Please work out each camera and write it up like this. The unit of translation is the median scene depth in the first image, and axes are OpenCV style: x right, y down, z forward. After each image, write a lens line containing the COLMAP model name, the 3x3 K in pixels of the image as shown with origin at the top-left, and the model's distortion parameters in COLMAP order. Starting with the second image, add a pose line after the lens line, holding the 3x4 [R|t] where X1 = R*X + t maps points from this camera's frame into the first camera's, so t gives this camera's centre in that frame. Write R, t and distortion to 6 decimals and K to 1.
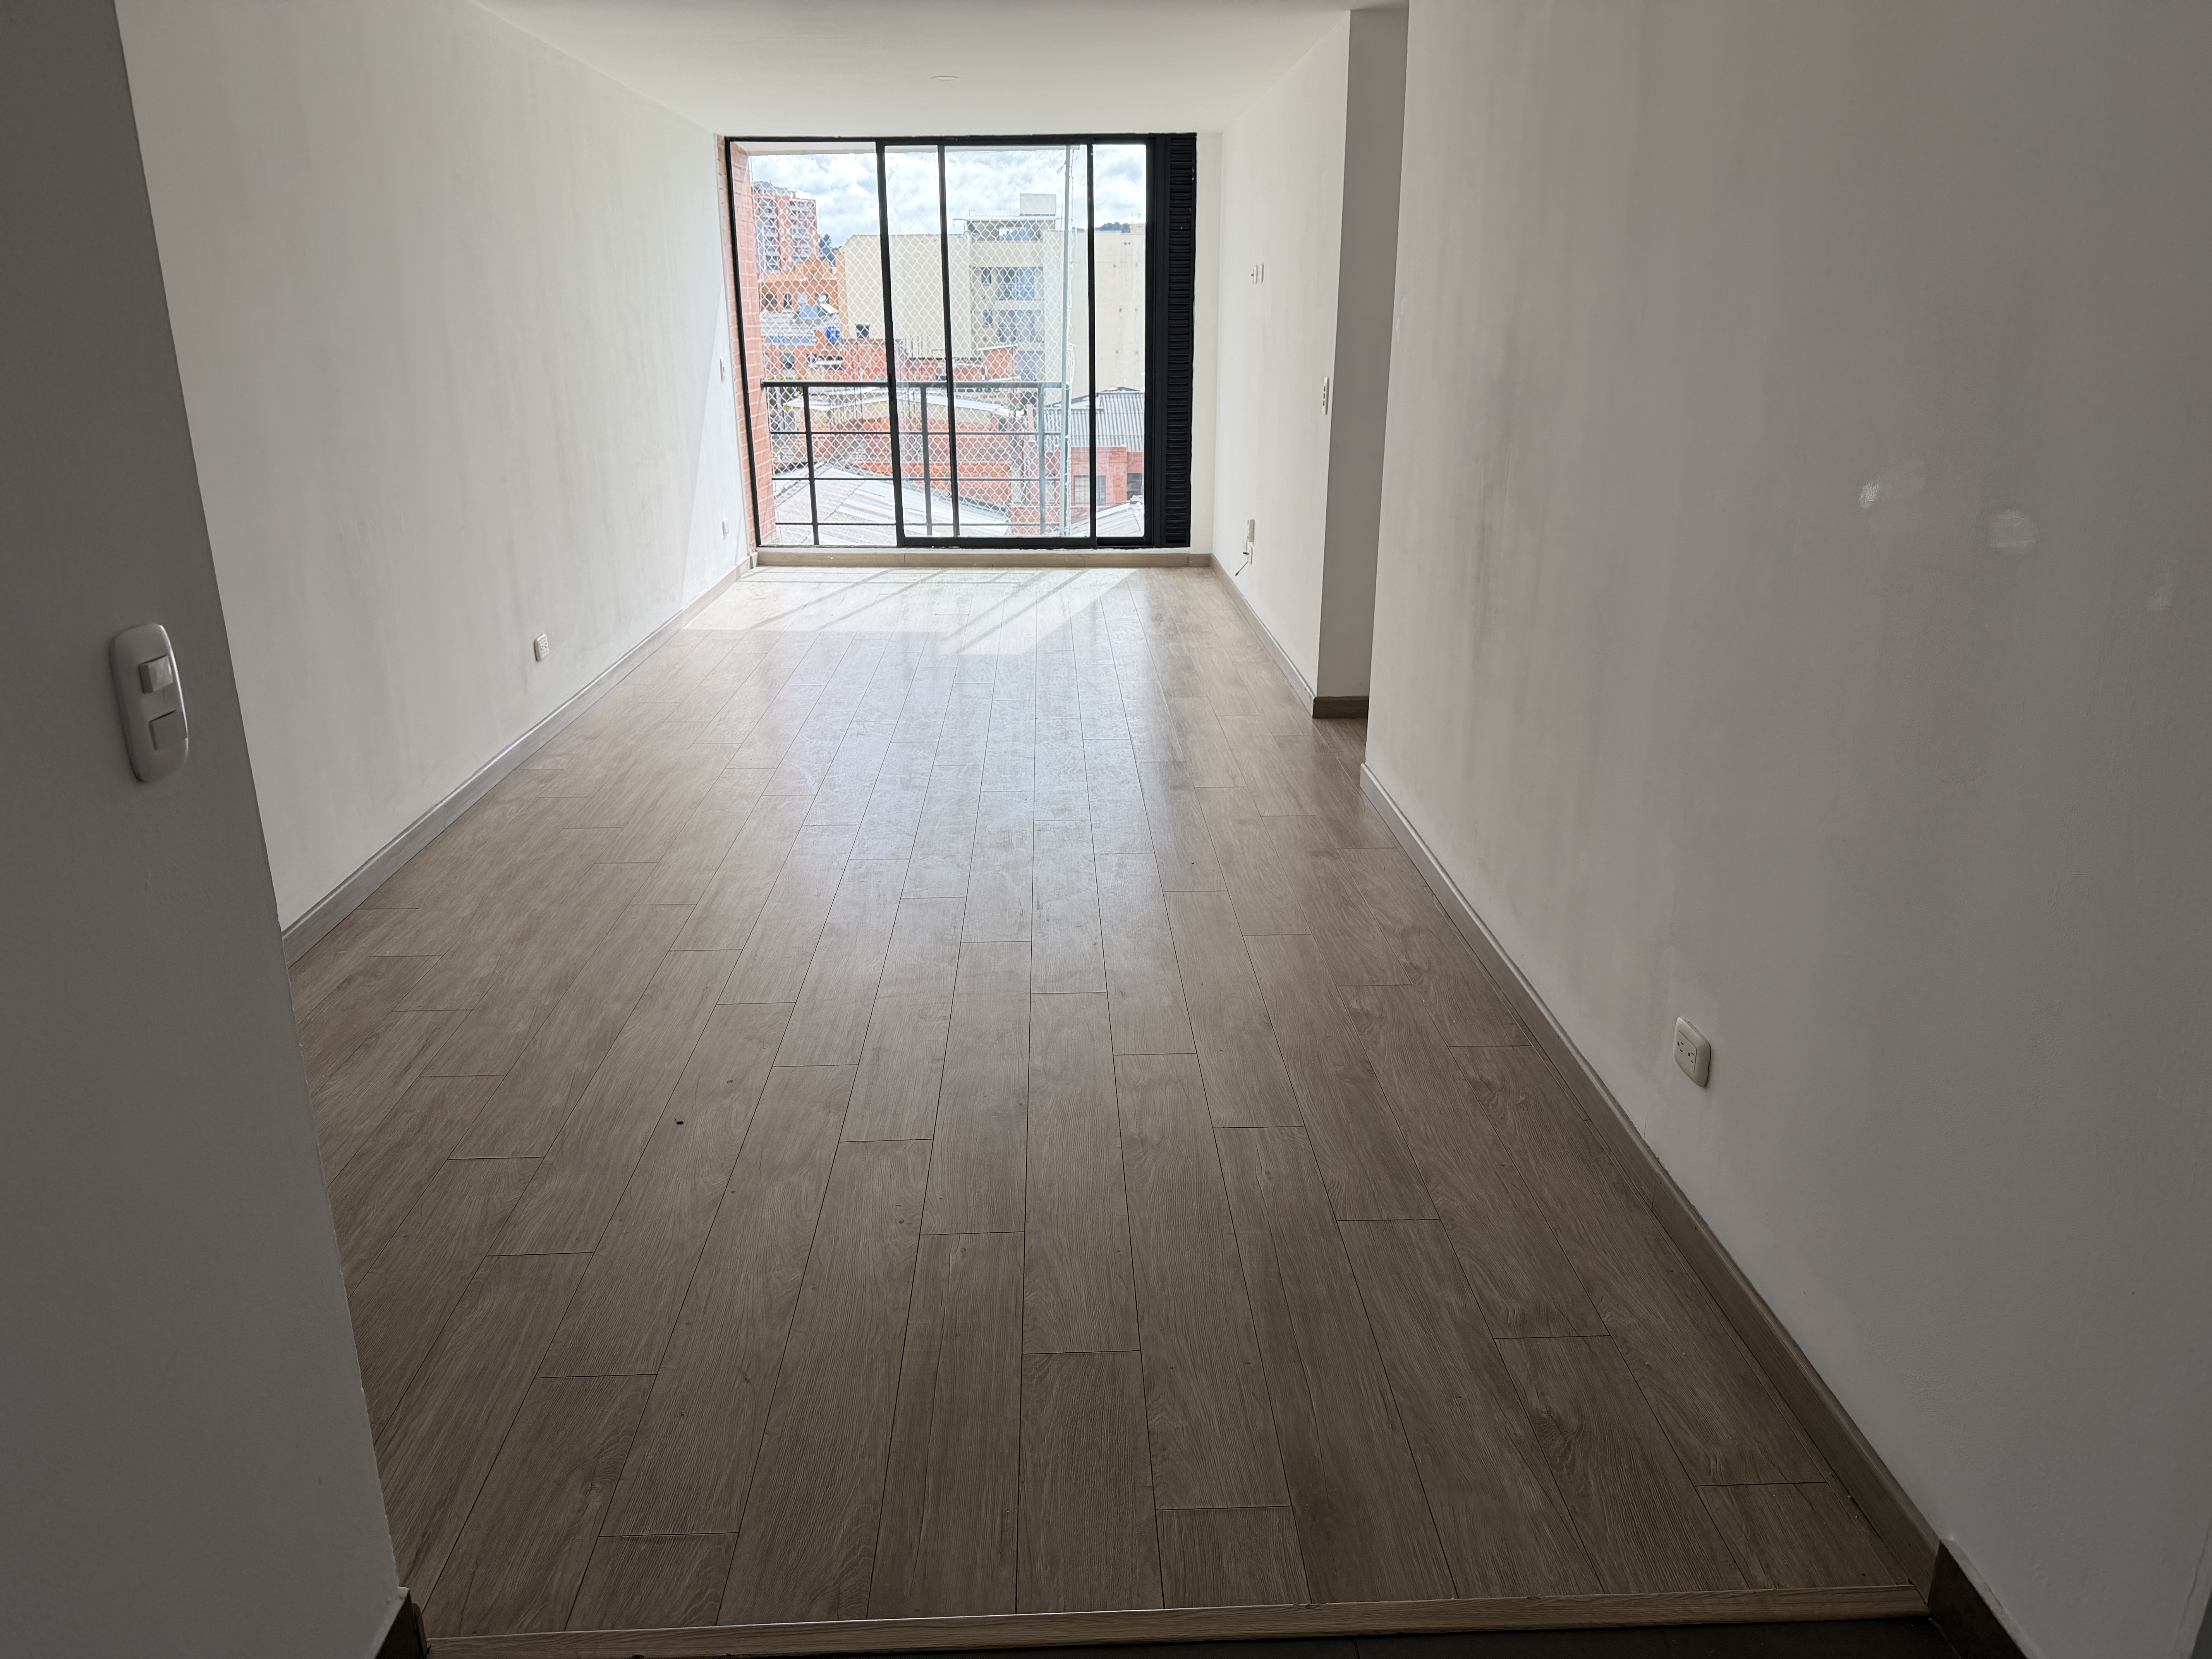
lens RADIAL K [[1551.6, 0, 1093.6], [0, 1551.6, 835.1], [0, 0, 1]] dist [0.165892, -0.264178]
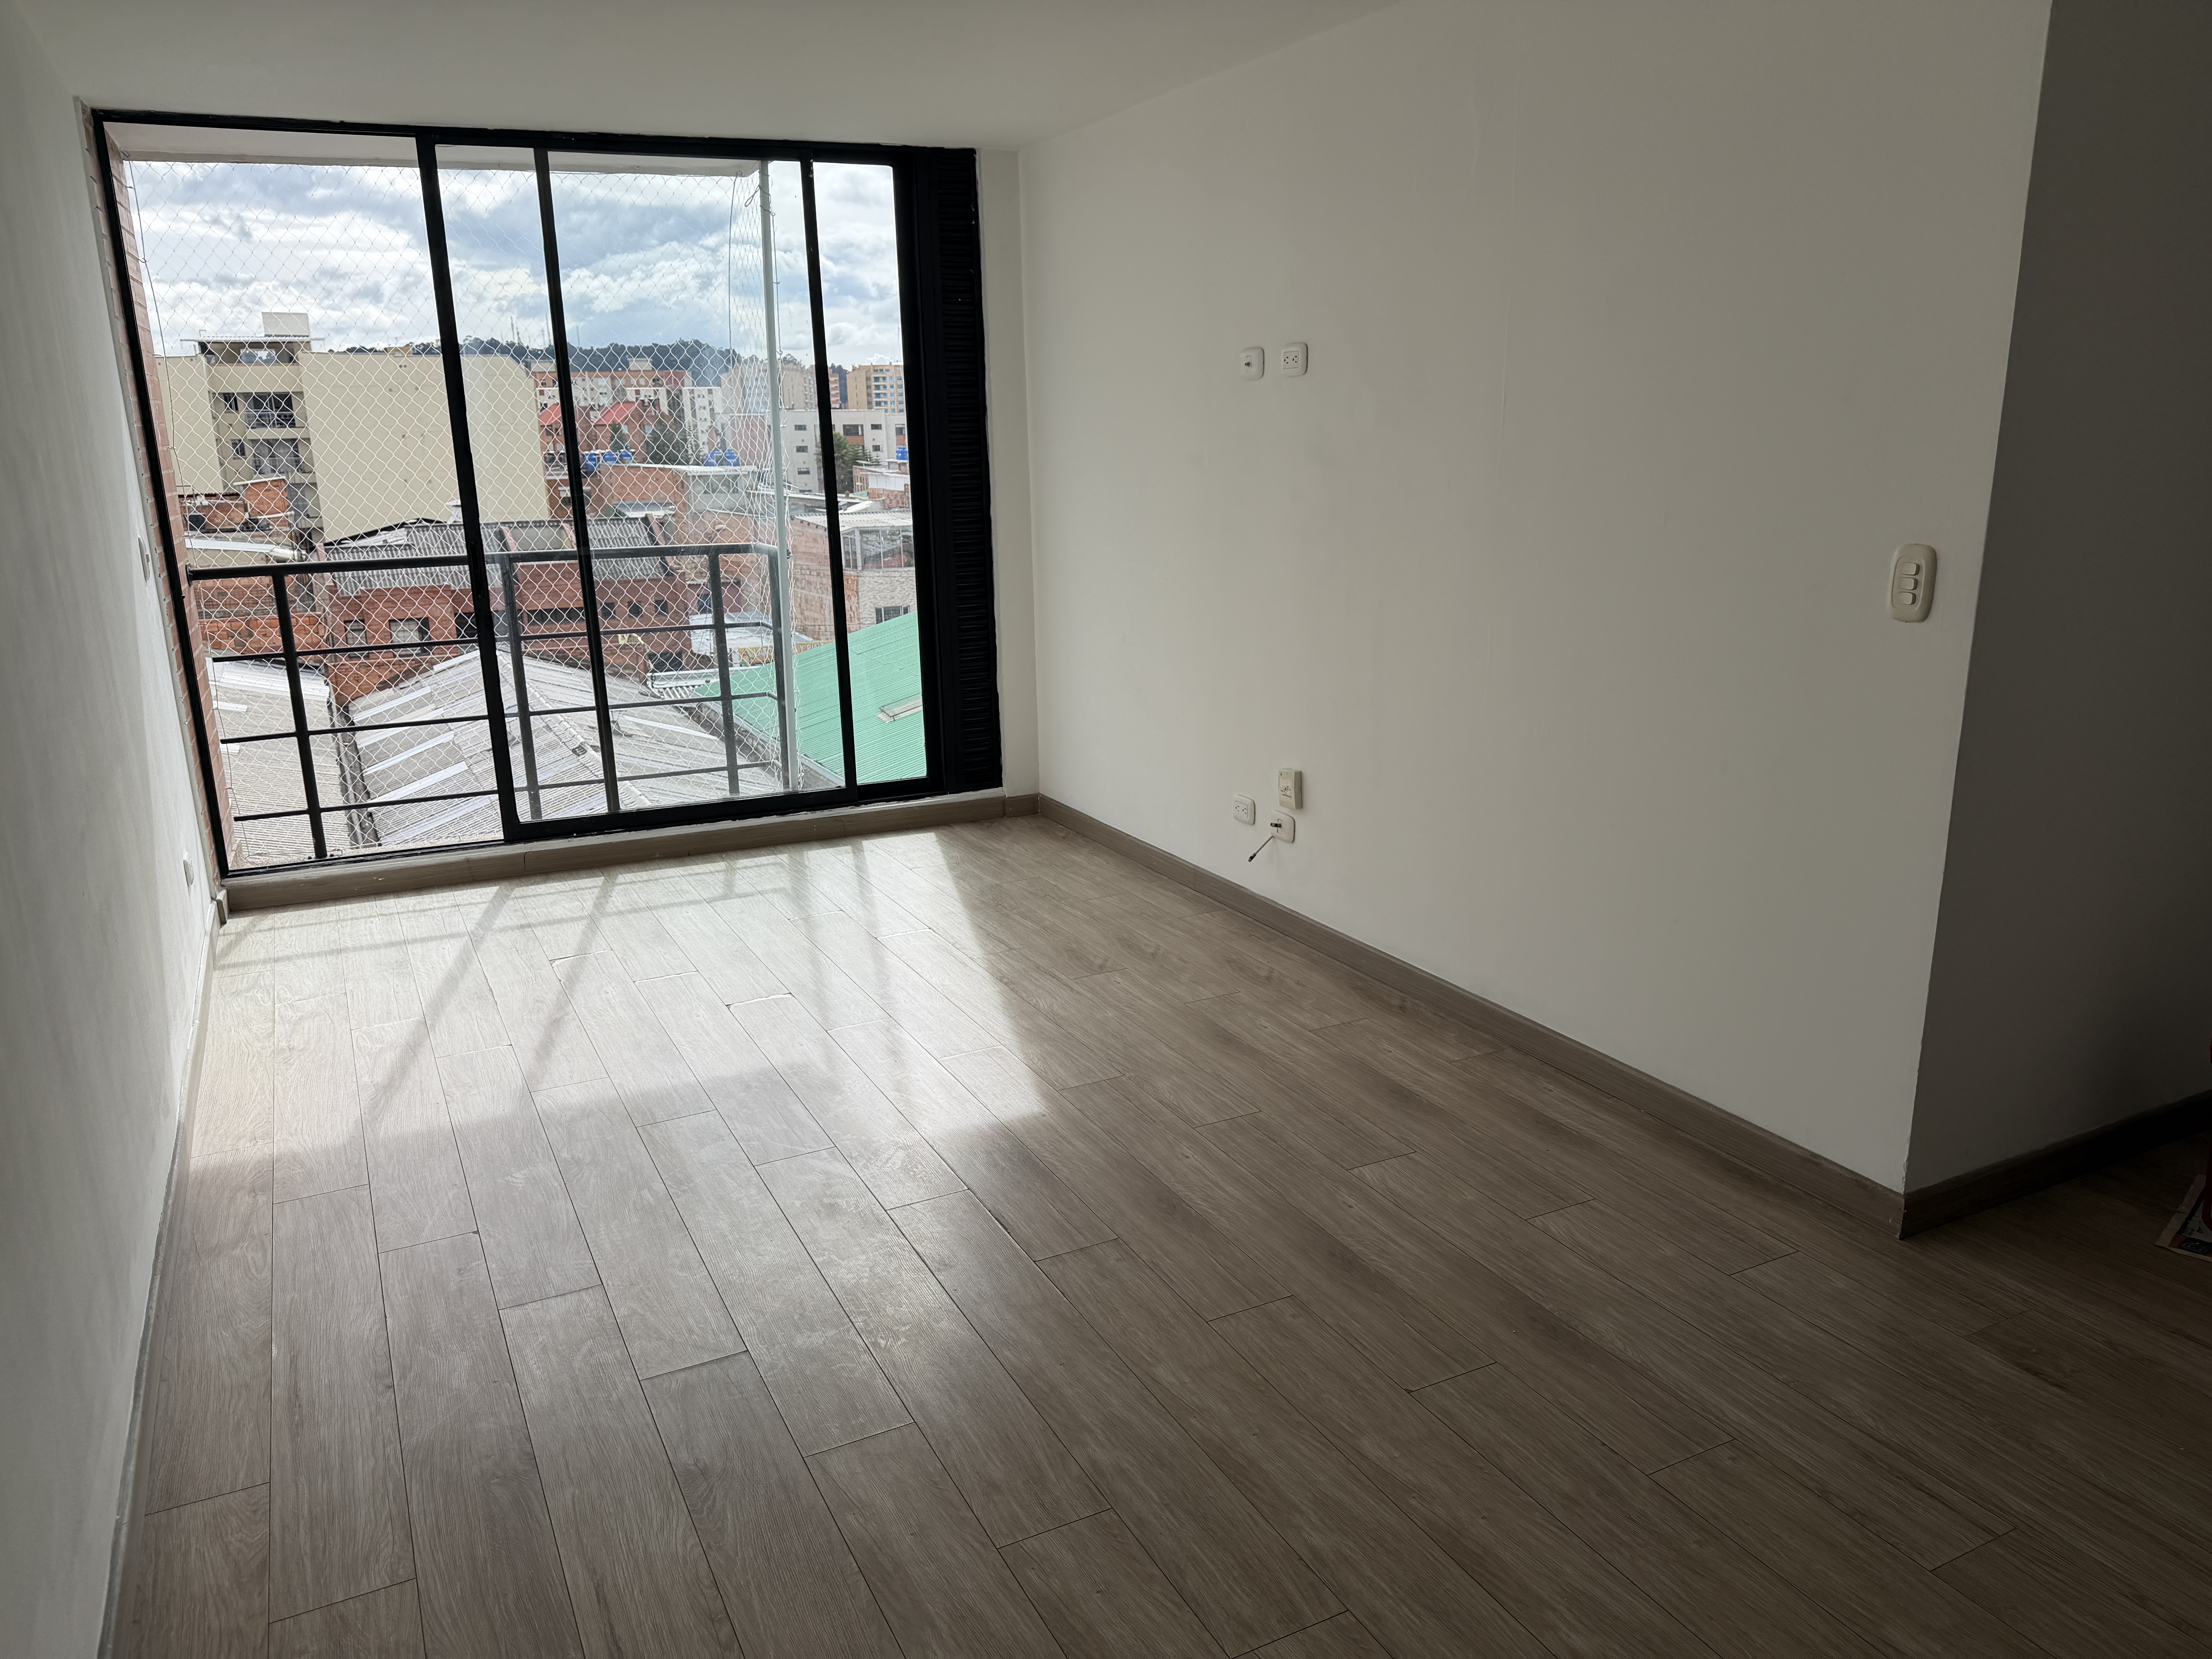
lens RADIAL K [[1551.6, 0, 1093.6], [0, 1551.6, 835.1], [0, 0, 1]] dist [0.165892, -0.264178]
pose [[0.907807, -0.117930, 0.402465, -0.165531], [0.147143, 0.988209, -0.042333, -0.134600], [-0.392727, 0.097650, 0.914456, 0.410253]]
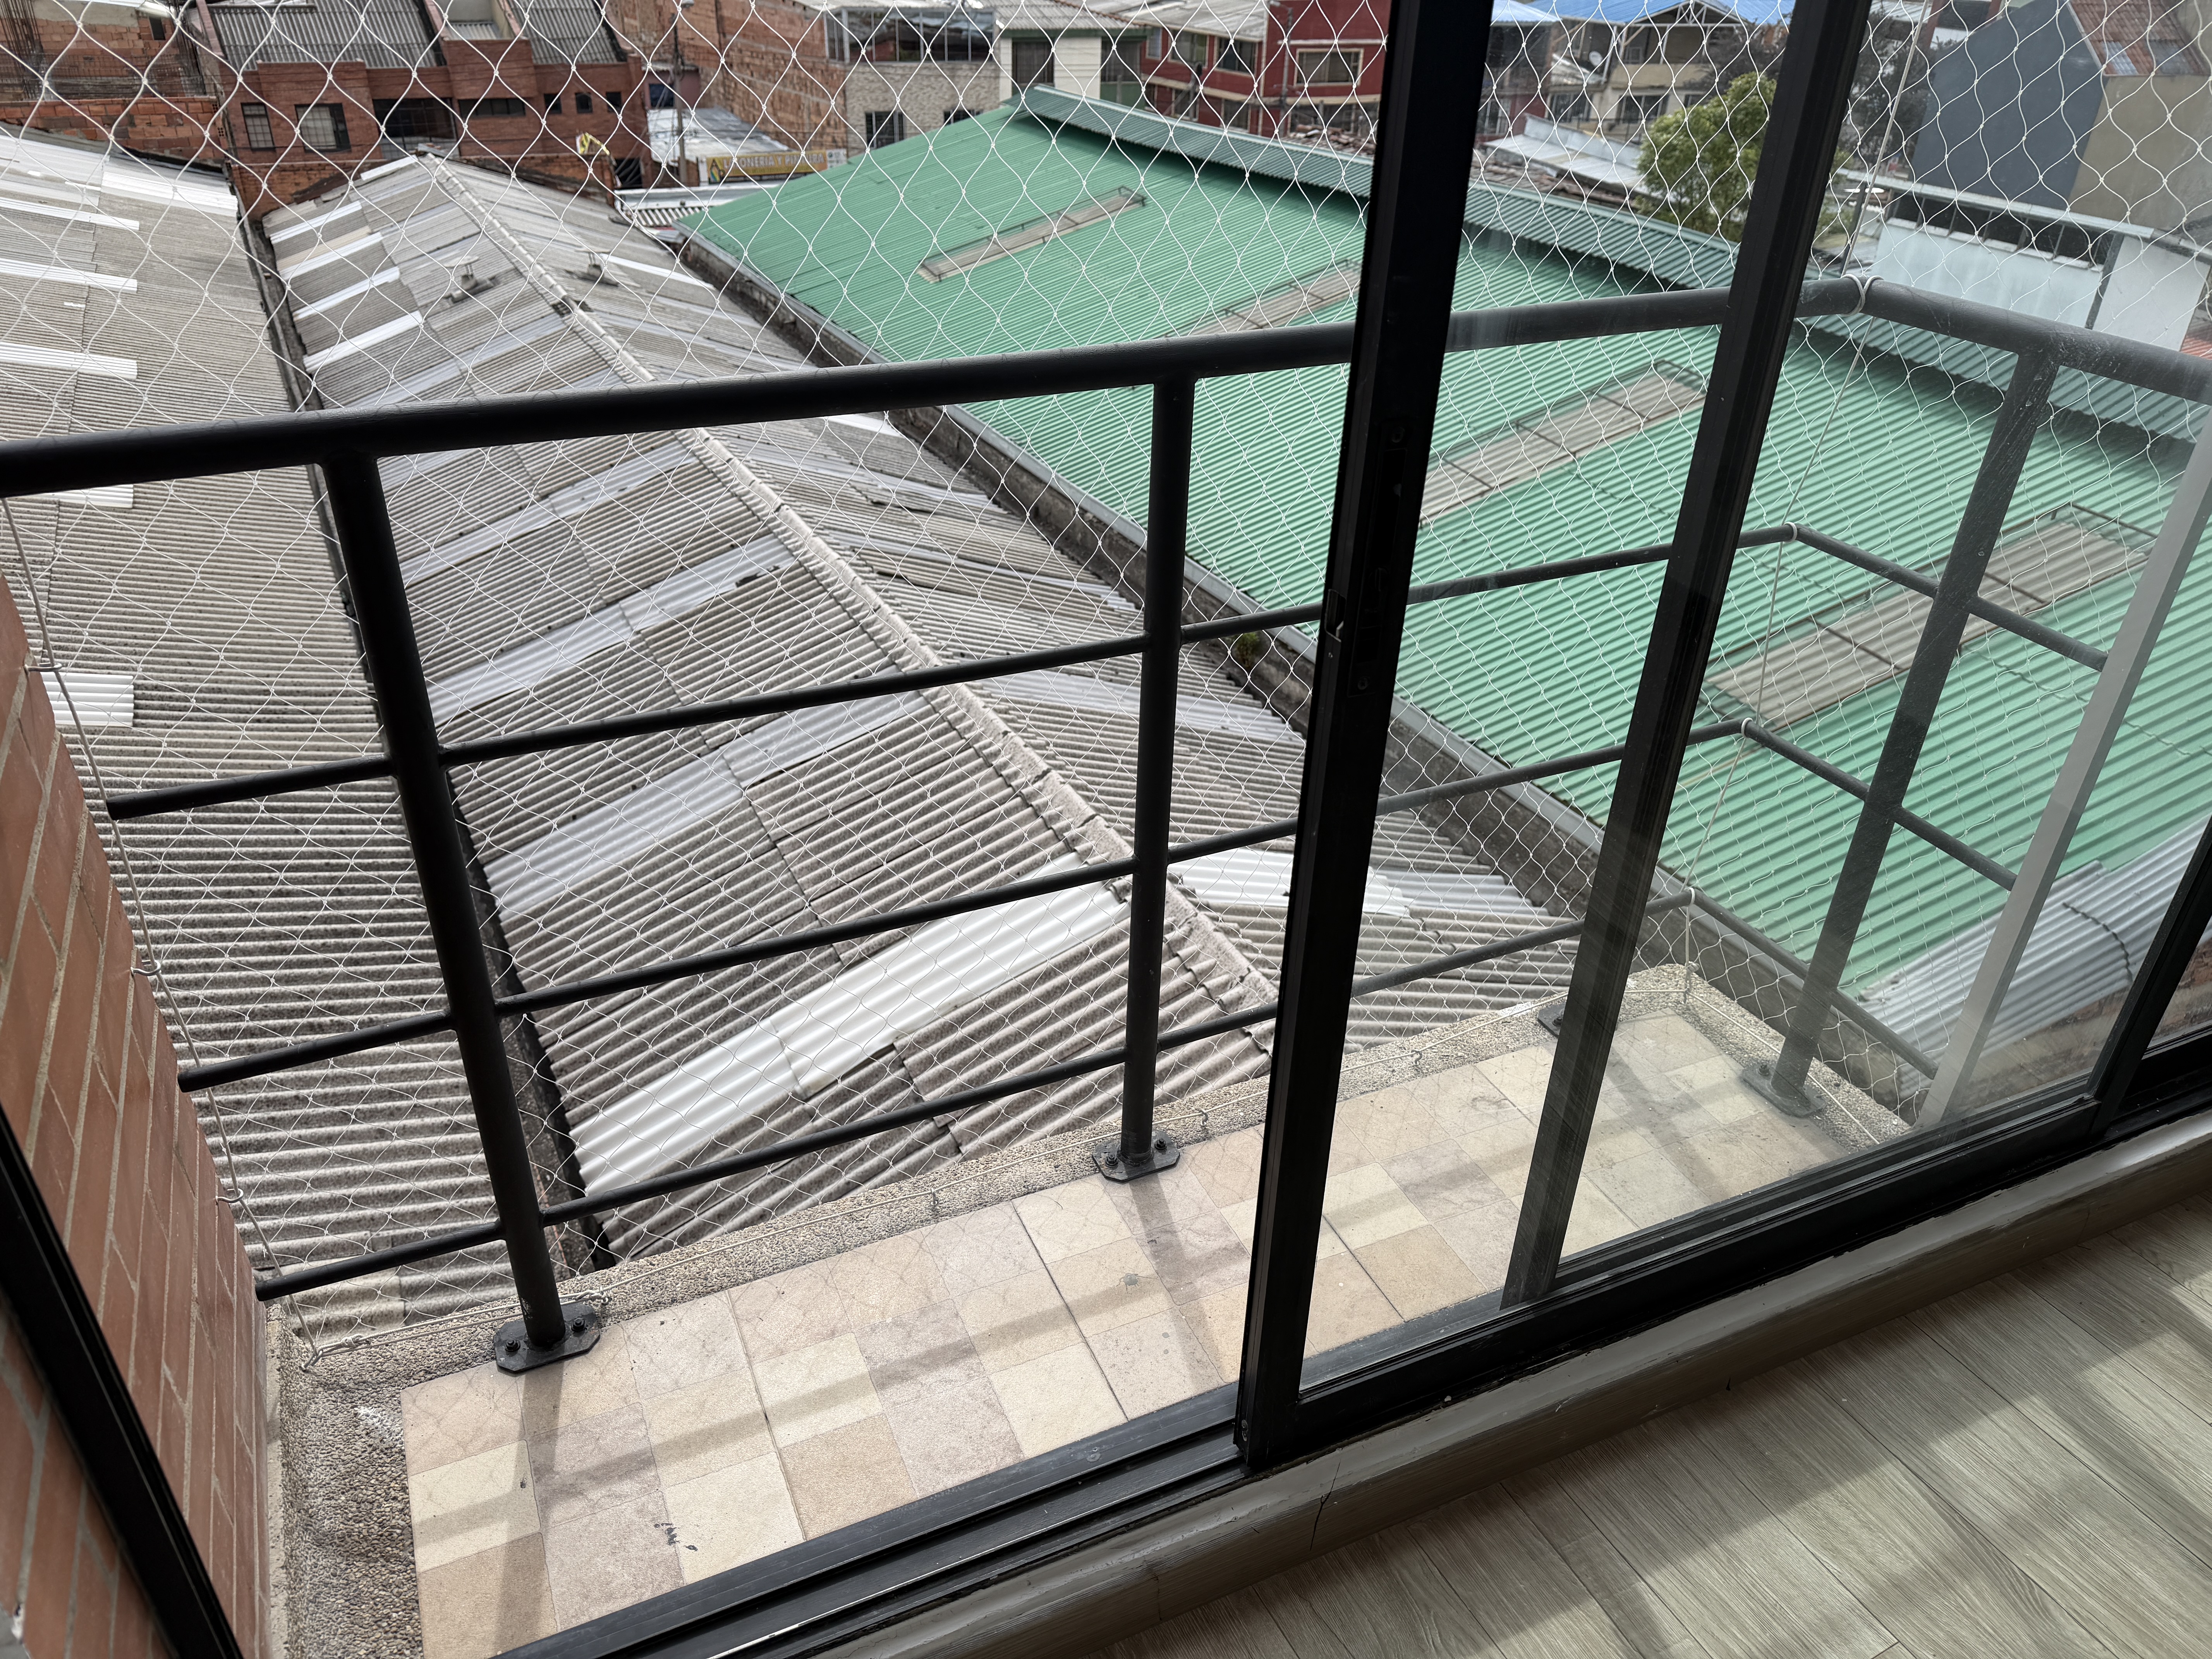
lens RADIAL K [[1551.6, 0, 1093.6], [0, 1551.6, 835.1], [0, 0, 1]] dist [0.165892, -0.264178]
pose [[0.901682, -0.197468, 0.384677, -0.193180], [0.108812, 0.964626, 0.240119, -0.290145], [-0.418485, -0.174653, 0.891272, 0.888132]]
